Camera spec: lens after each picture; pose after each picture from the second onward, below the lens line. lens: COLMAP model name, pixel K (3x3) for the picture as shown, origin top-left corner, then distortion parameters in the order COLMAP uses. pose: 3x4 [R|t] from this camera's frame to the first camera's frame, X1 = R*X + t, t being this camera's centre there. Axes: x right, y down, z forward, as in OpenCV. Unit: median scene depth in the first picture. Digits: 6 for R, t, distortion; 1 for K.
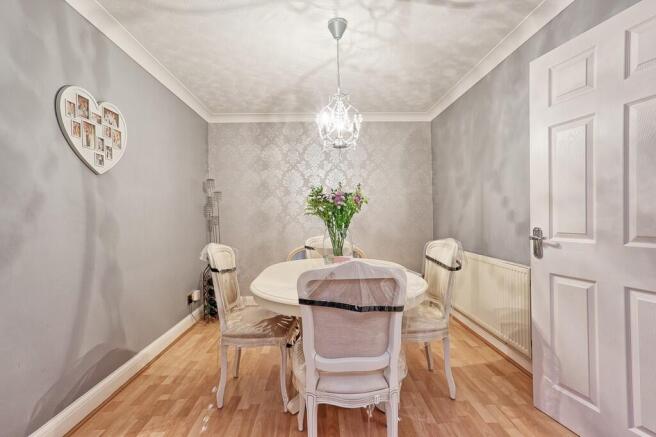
lens RADIAL K [[304.5, 0, 335.5], [0, 304.5, 218.0], [0, 0, 1]] dist [-0.020455, 0.040637]
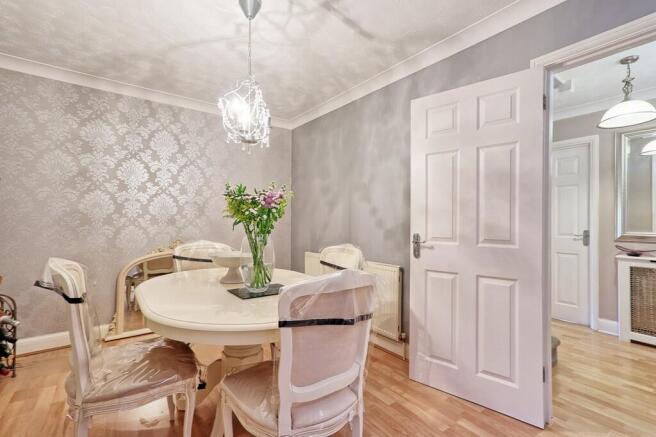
lens RADIAL K [[302.8, 0, 328.0], [0, 302.8, 218.5], [0, 0, 1]] dist [-0.013943, 0.039458]
pose [[0.834489, 0.026618, 0.550381, -0.265509], [-0.017919, 0.999615, -0.021175, 0.002940], [-0.550733, 0.007808, 0.834645, 0.143295]]
